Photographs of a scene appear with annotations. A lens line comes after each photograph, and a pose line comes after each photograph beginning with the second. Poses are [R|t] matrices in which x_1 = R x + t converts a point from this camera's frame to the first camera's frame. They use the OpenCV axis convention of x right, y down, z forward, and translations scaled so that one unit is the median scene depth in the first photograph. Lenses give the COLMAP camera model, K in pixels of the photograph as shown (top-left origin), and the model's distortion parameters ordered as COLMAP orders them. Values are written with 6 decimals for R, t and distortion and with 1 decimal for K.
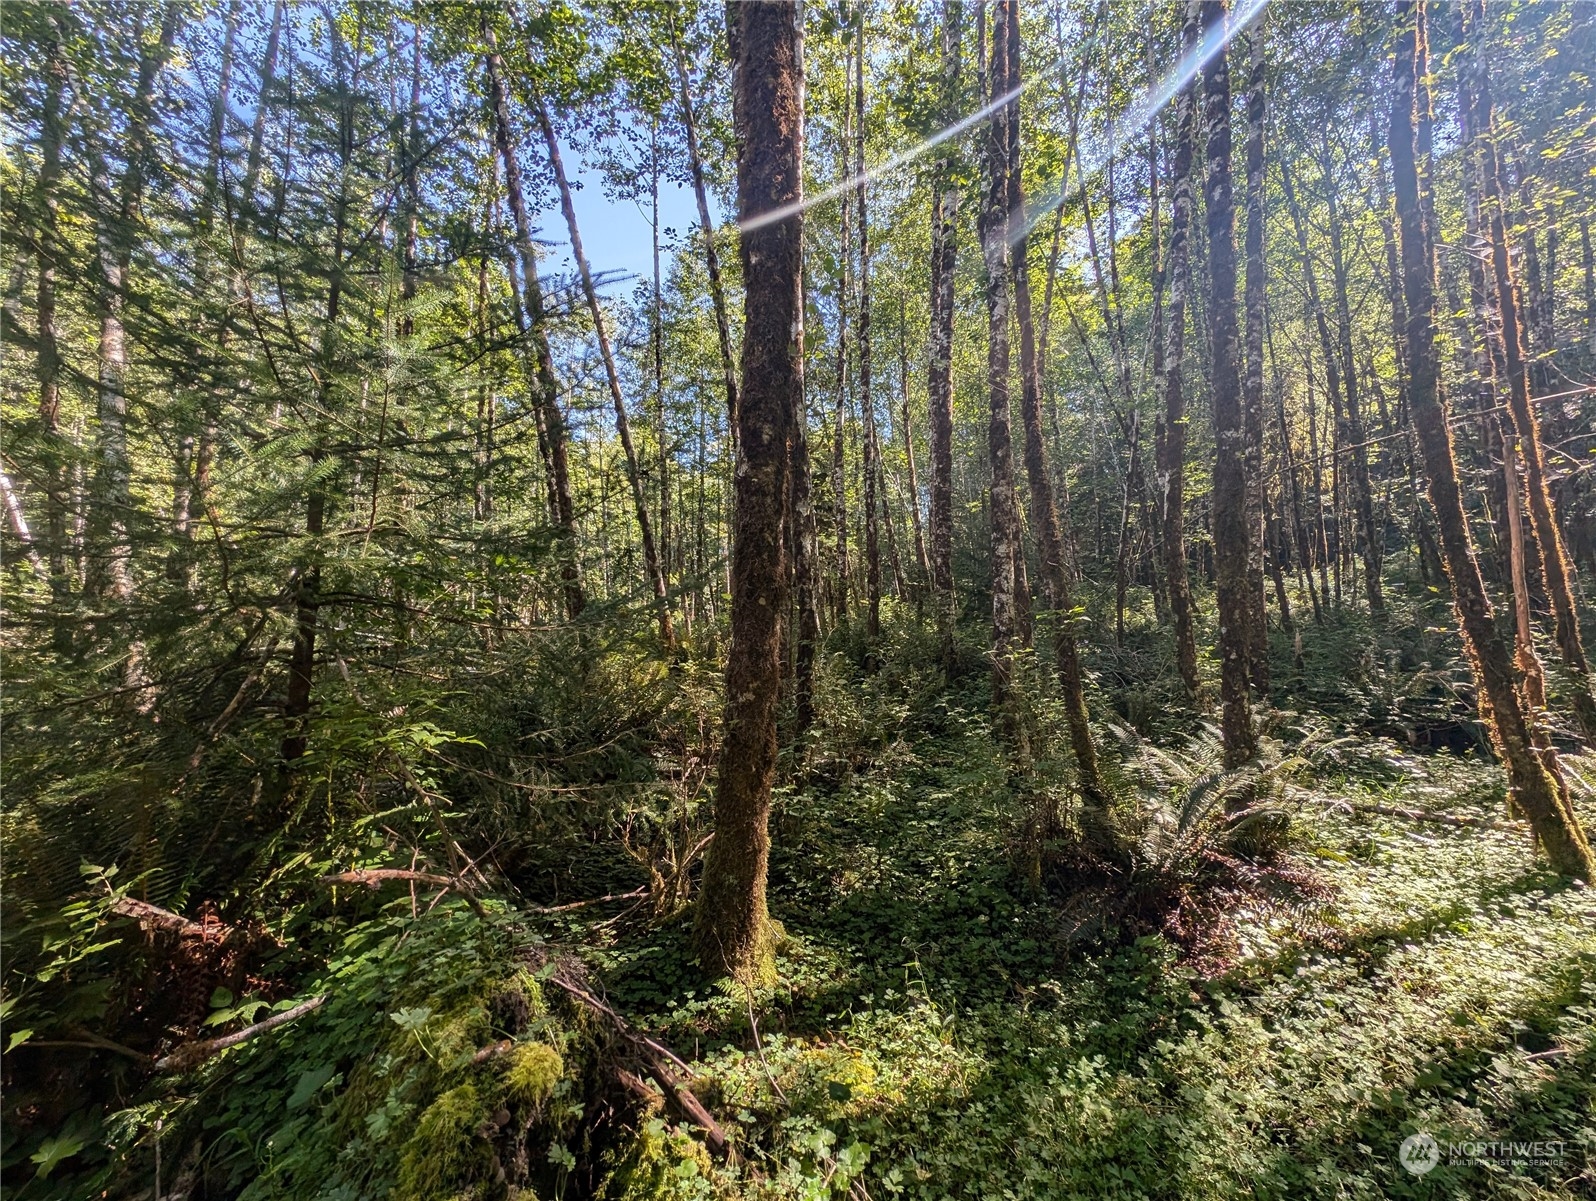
lens RADIAL K [[559.7, 0, 802.2], [0, 559.7, 599.4], [0, 0, 1]] dist [-0.013717, -0.000091]
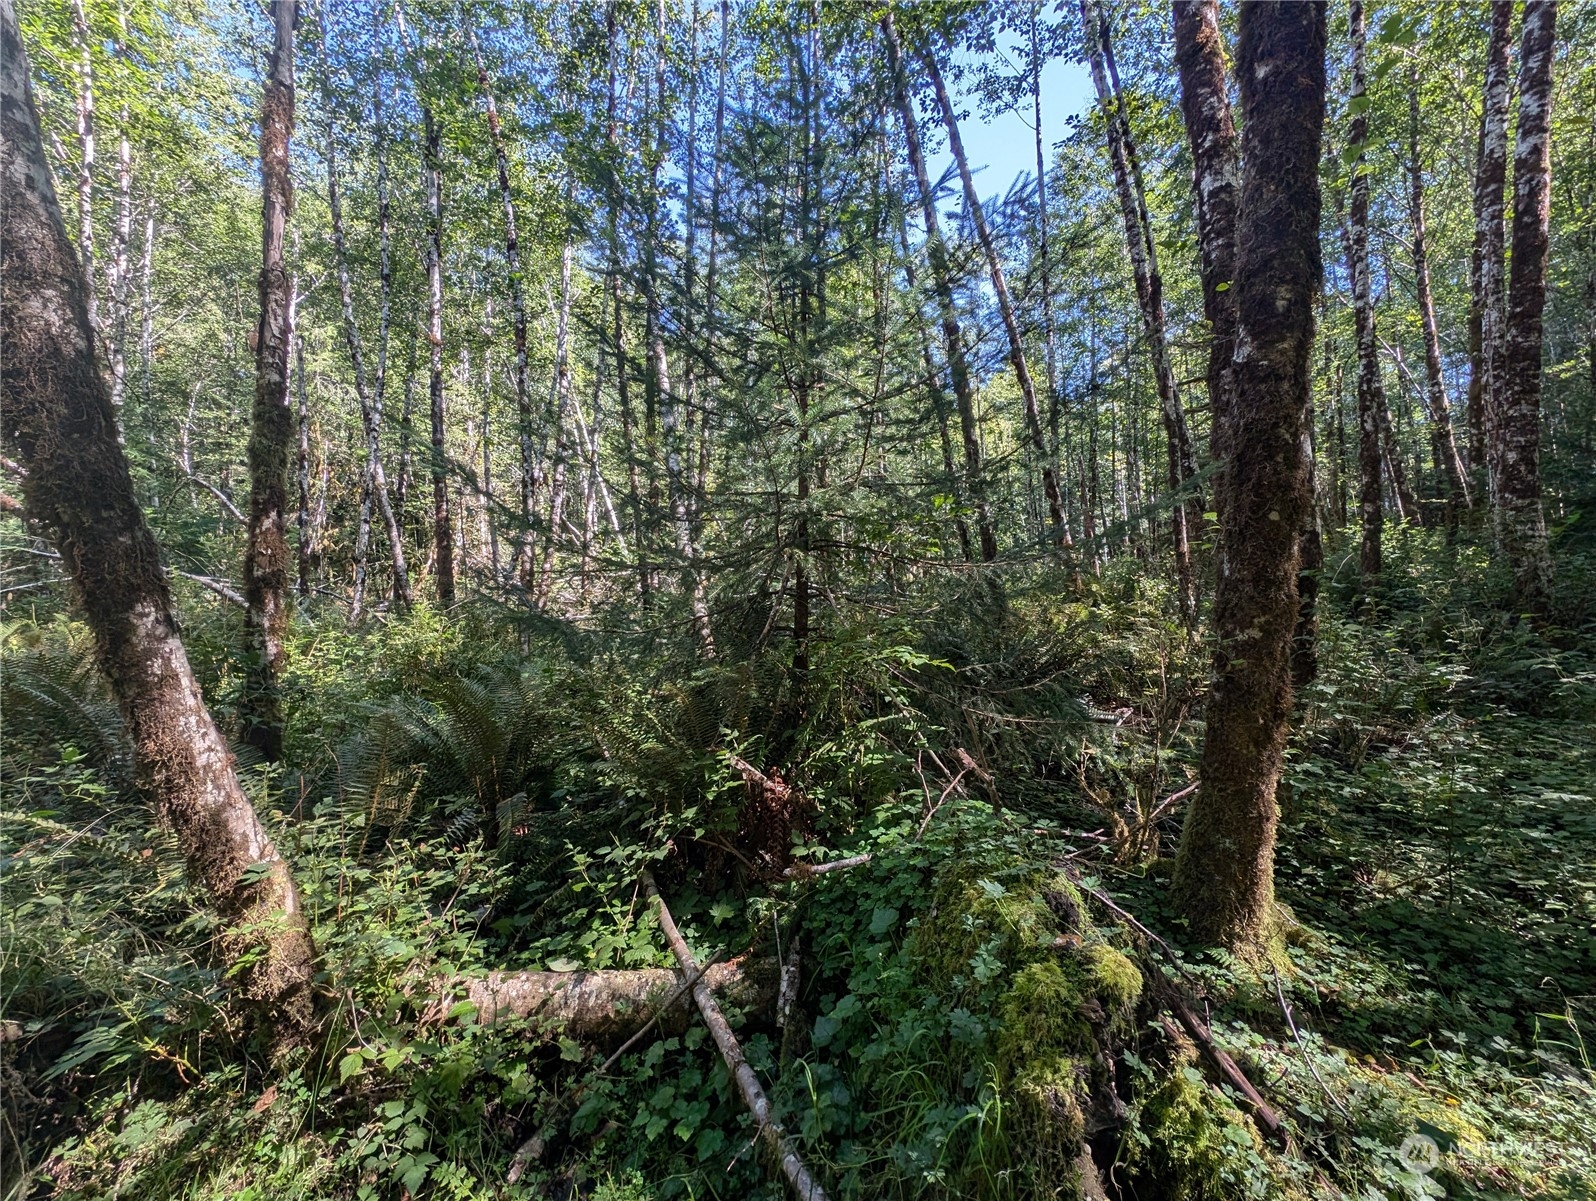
lens RADIAL K [[559.7, 0, 805.3], [0, 559.7, 602.2], [0, 0, 1]] dist [-0.013717, -0.000091]
pose [[0.825066, 0.000189, -0.565036, -0.187069], [0.047660, 0.996413, 0.069927, 0.040528], [0.563023, -0.084624, 0.822098, -0.044321]]
